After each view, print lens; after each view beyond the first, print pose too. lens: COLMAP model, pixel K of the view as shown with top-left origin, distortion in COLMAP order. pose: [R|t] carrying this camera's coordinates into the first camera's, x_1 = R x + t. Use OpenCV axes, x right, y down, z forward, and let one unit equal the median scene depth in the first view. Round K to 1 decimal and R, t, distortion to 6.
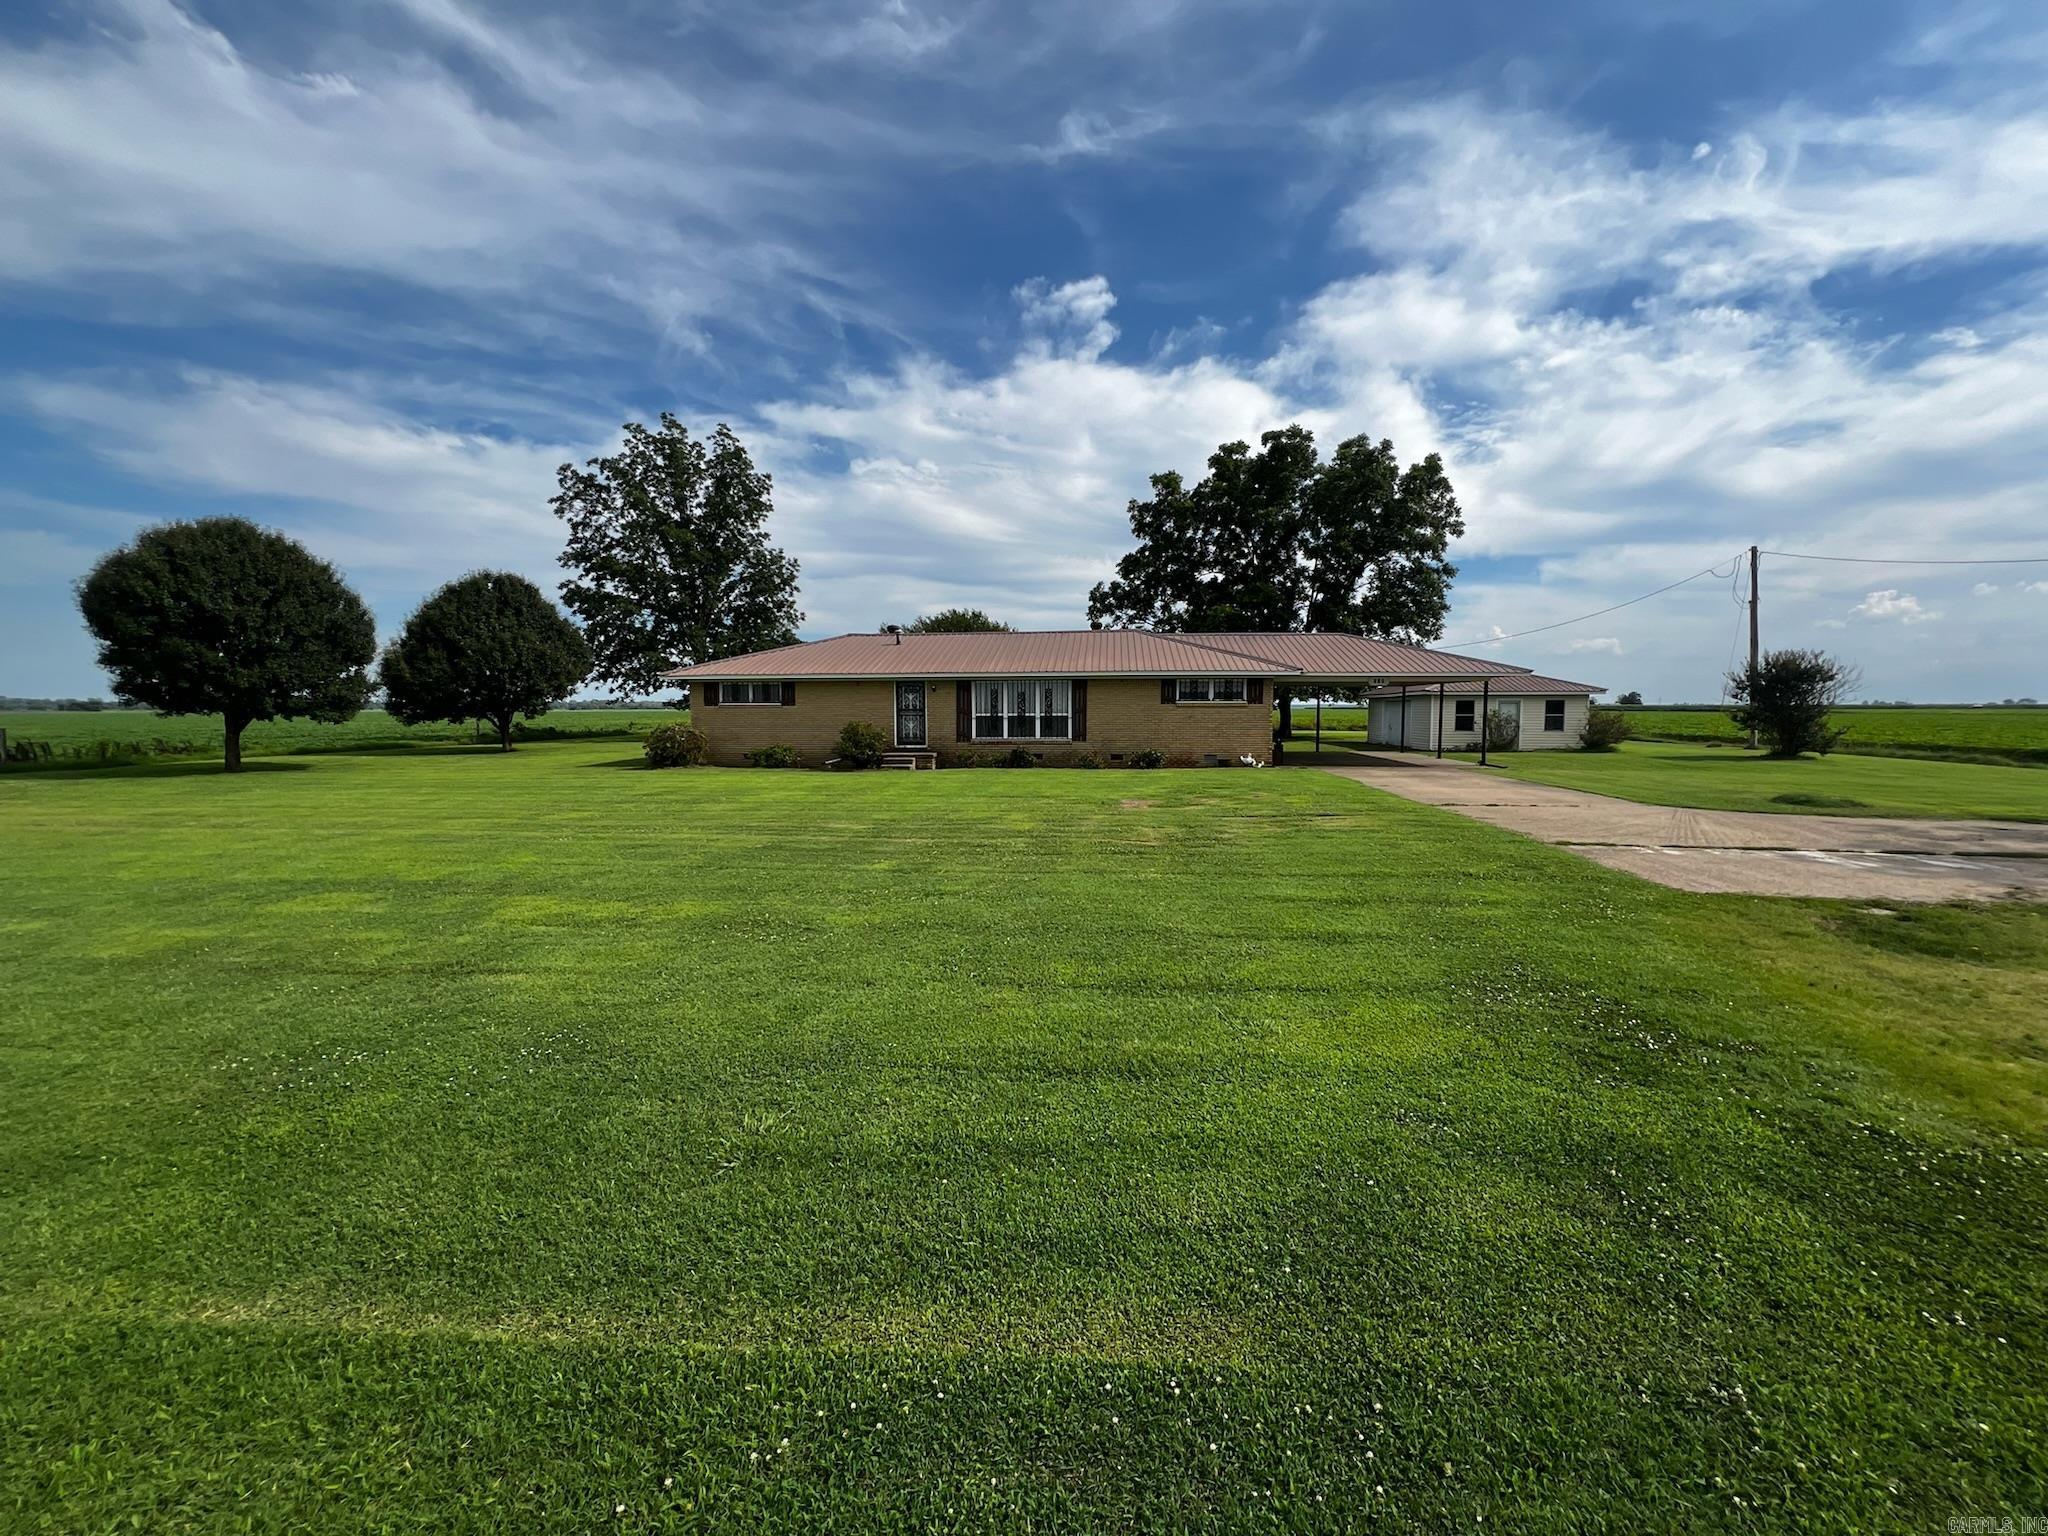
lens RADIAL K [[828.3, 0, 1021.9], [0, 828.3, 767.2], [0, 0, 1]] dist [-0.003511, 0.000194]
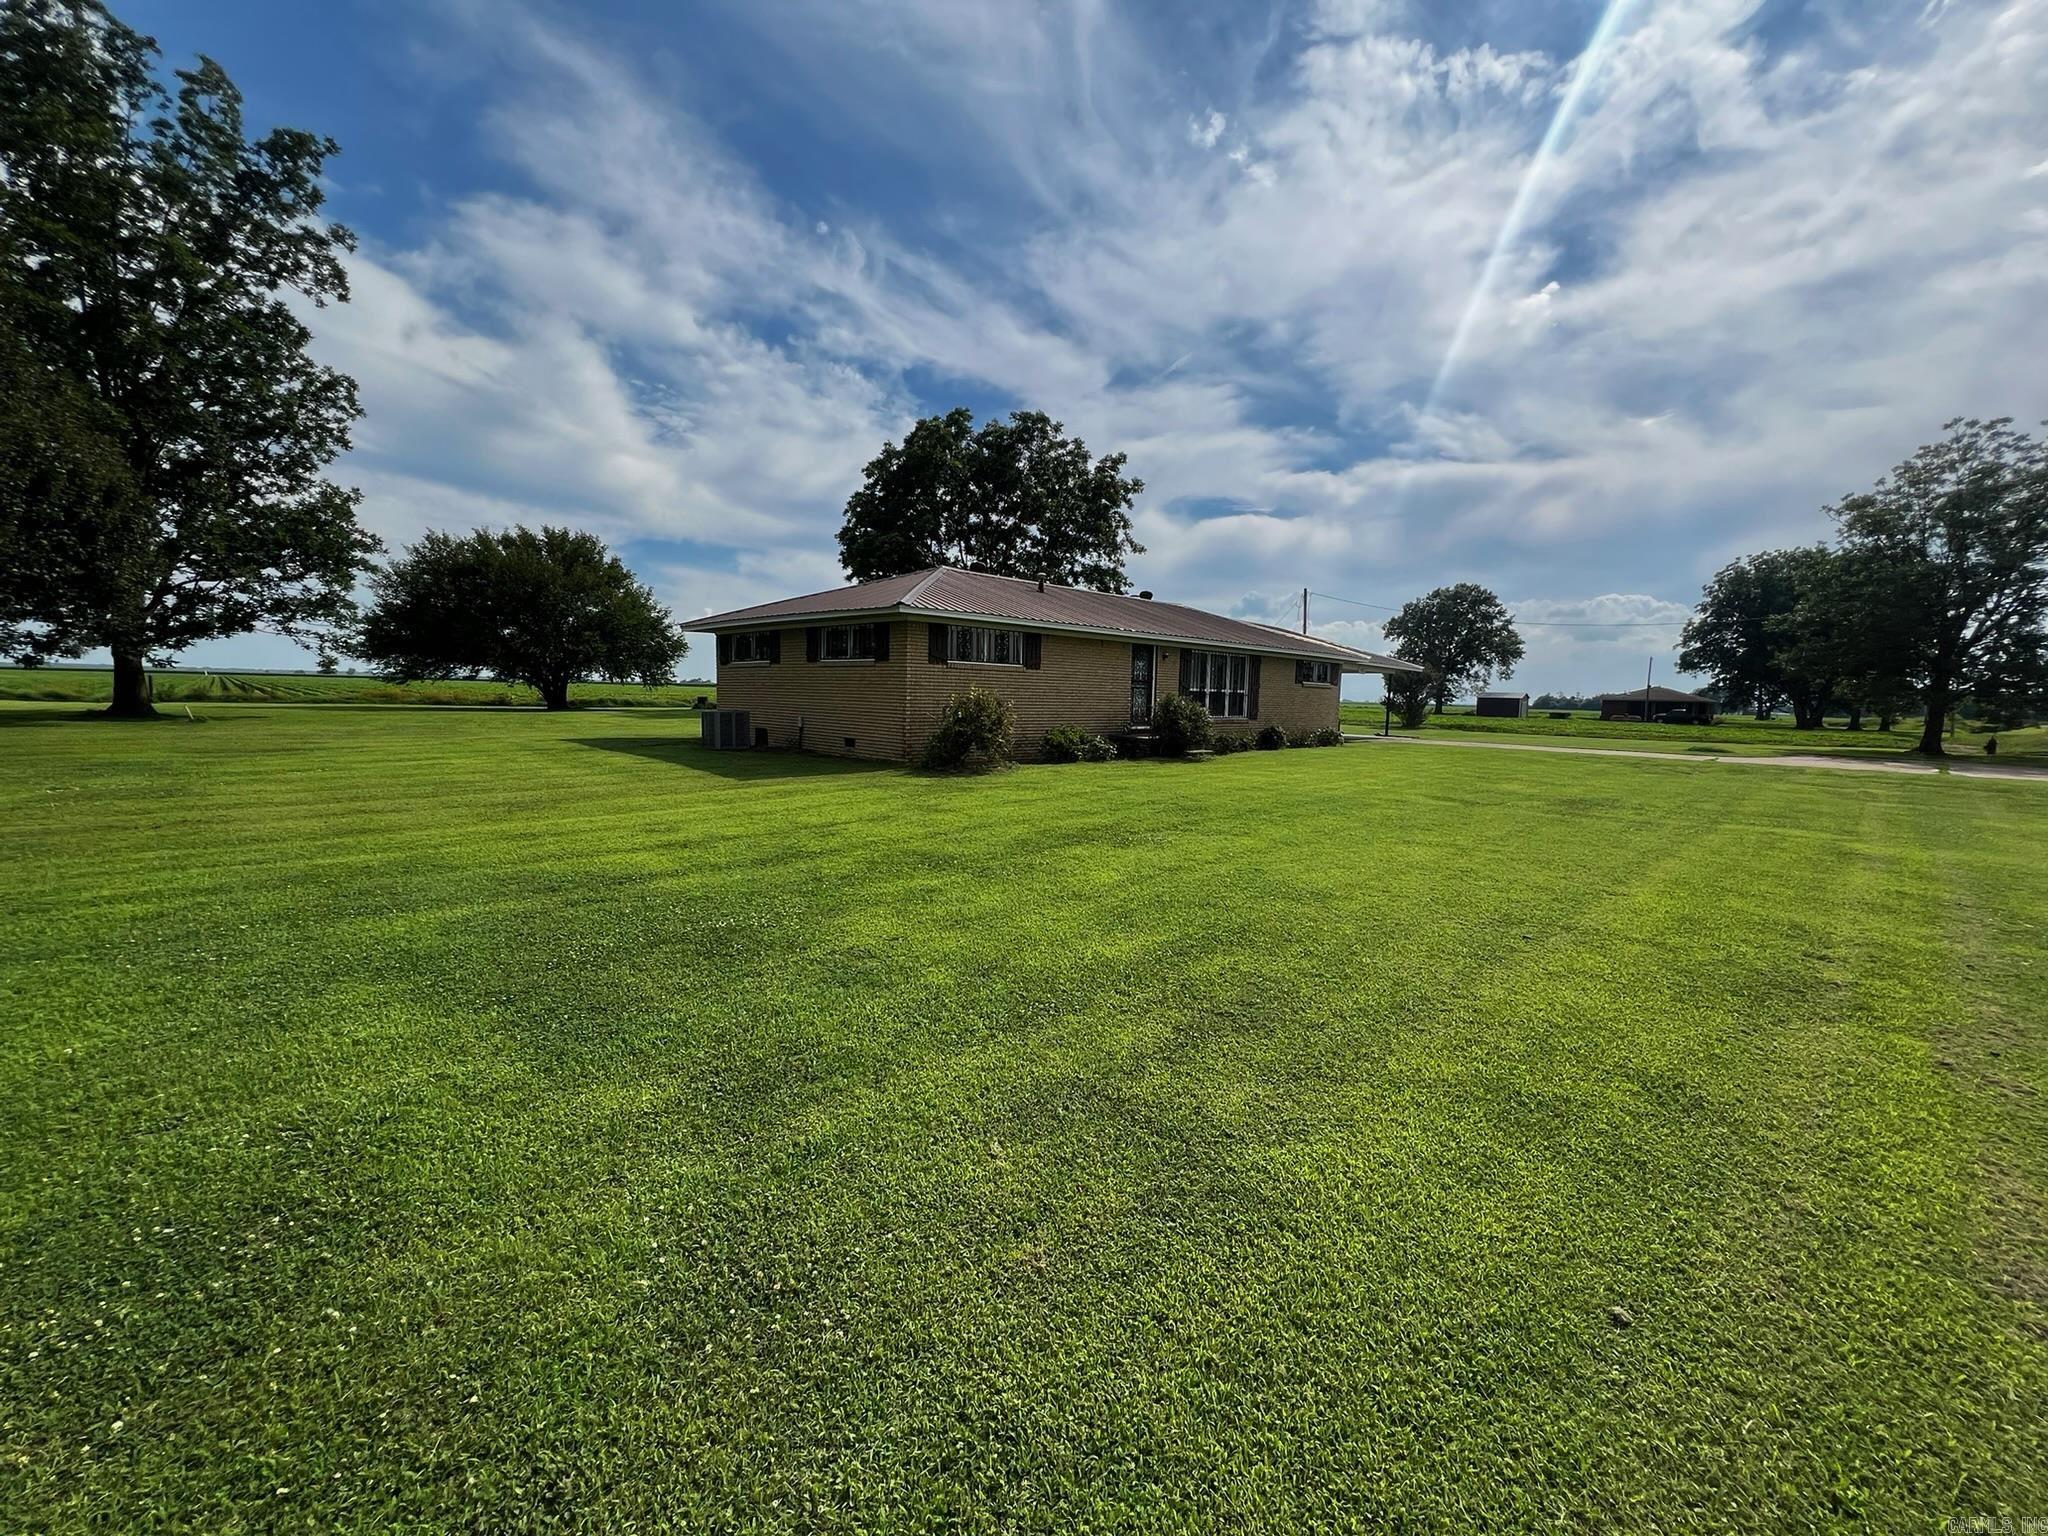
lens RADIAL K [[841.2, 0, 1039.6], [0, 841.2, 770.1], [0, 0, 1]] dist [0.001828, 0.000054]
pose [[0.607324, -0.054407, 0.792589, -0.993346], [0.033331, 0.998519, 0.043003, -0.026433], [-0.793755, 0.000301, 0.608238, 0.696575]]
